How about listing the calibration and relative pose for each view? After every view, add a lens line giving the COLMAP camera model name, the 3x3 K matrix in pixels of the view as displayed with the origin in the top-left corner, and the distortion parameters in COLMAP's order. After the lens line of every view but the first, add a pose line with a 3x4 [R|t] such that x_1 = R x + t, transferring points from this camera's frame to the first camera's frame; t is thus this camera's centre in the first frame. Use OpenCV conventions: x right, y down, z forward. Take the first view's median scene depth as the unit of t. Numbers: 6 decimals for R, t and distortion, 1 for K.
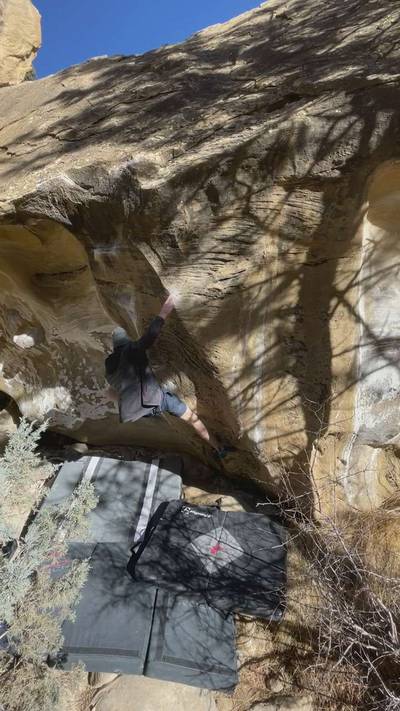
lens RADIAL K [[327.3, 0, 203.0], [0, 327.3, 355.2], [0, 0, 1]] dist [0.001003, 0.000583]
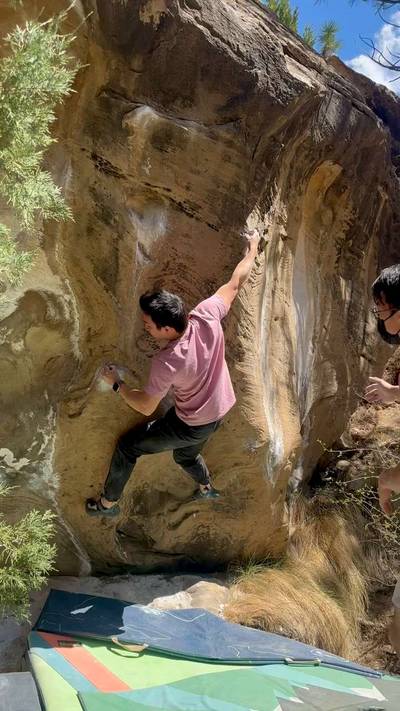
lens RADIAL K [[602.0, 0, 200.0], [0, 602.0, 355.5], [0, 0, 1]] dist [0.149876, -0.265939]
pose [[0.344563, 0.055884, 0.937098, -1.259488], [0.100307, 0.990320, -0.095940, 0.167366], [-0.933389, 0.127055, 0.335622, 0.710310]]
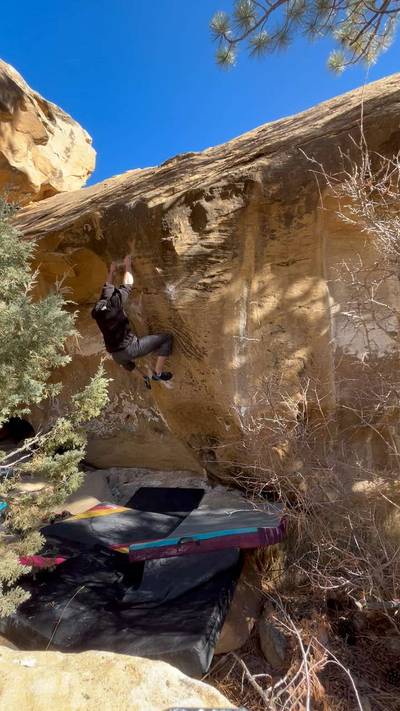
lens RADIAL K [[331.0, 0, 199.7], [0, 331.0, 358.3], [0, 0, 1]] dist [-0.001601, 0.000656]
pose [[0.996527, -0.004274, -0.083161, 0.121694], [-0.020156, 0.956604, -0.290694, 0.432372], [0.080795, 0.291361, 0.953195, -0.111677]]
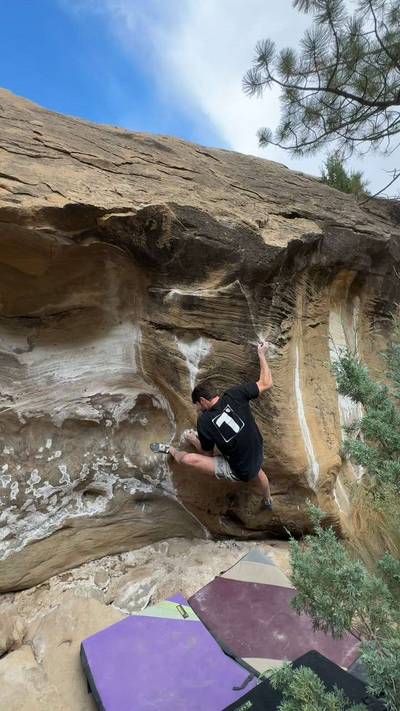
lens RADIAL K [[321.9, 0, 200.0], [0, 321.9, 355.5], [0, 0, 1]] dist [-0.007202, 0.000016]
pose [[0.710588, 0.026791, 0.703098, -0.958208], [0.154433, 0.968969, -0.193000, 0.027195], [-0.686451, 0.245725, 0.684401, 0.437225]]
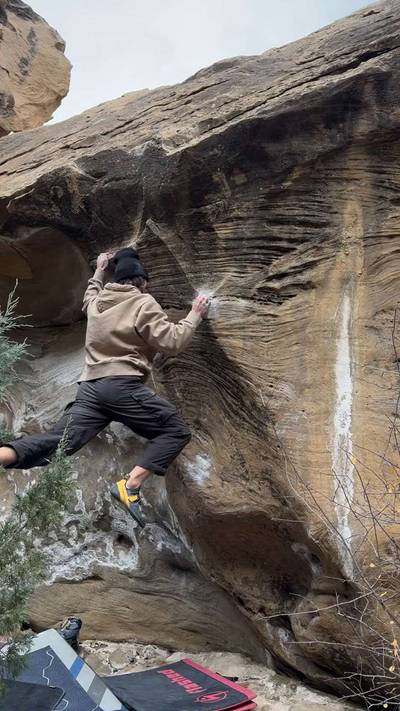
lens RADIAL K [[602.0, 0, 200.0], [0, 602.0, 355.5], [0, 0, 1]] dist [0.149876, -0.265939]
pose [[0.986967, -0.015162, -0.160206, 0.095655], [-0.049130, 0.919630, -0.389702, 0.408970], [0.153239, 0.392494, 0.906899, -0.084256]]
